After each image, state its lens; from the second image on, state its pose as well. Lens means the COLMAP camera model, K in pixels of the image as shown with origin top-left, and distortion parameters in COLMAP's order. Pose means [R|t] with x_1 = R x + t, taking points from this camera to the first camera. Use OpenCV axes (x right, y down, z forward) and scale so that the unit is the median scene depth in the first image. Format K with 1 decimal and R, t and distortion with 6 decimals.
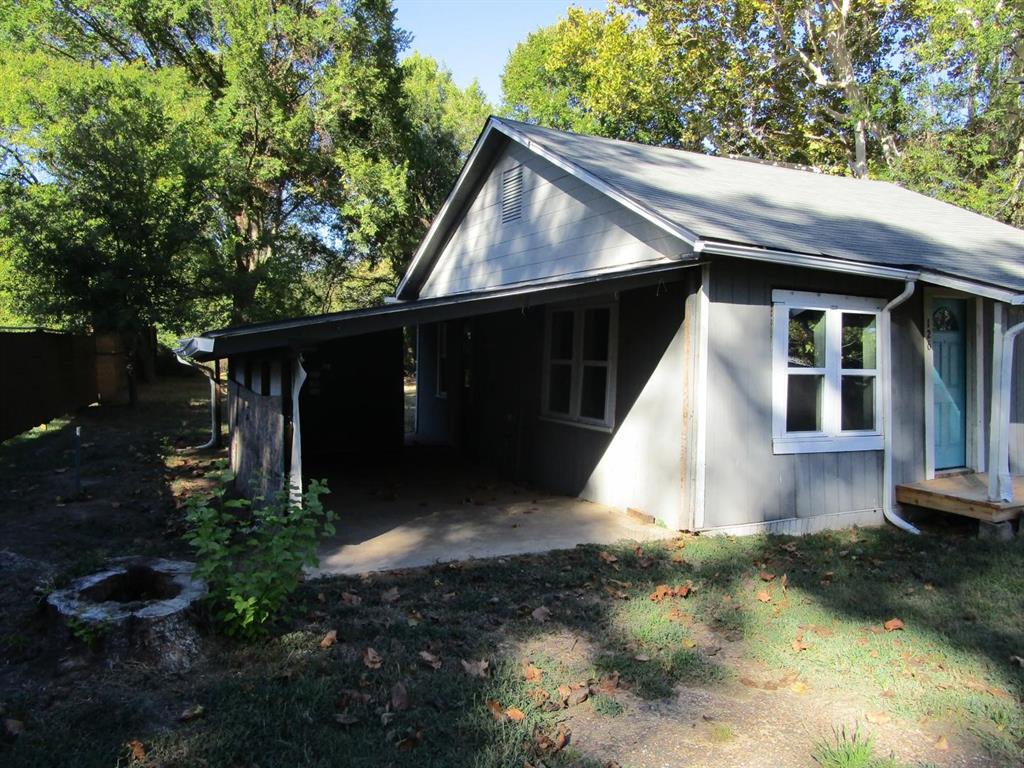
lens RADIAL K [[735.5, 0, 512.0], [0, 735.5, 384.0], [0, 0, 1]] dist [0.001816, 0.000063]
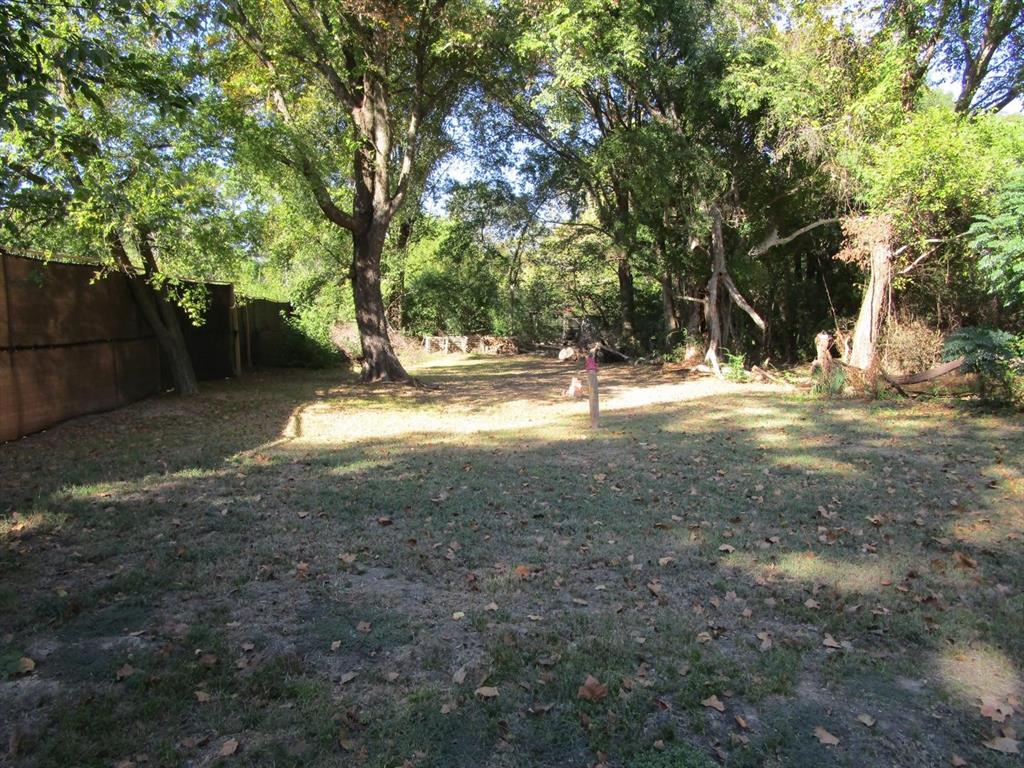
lens RADIAL K [[735.5, 0, 512.0], [0, 735.5, 384.0], [0, 0, 1]] dist [0.001816, 0.000063]
pose [[0.964610, -0.002299, -0.263671, -0.050227], [0.011947, 0.999316, 0.034993, -0.012154], [0.263410, -0.036905, 0.963978, 0.244309]]
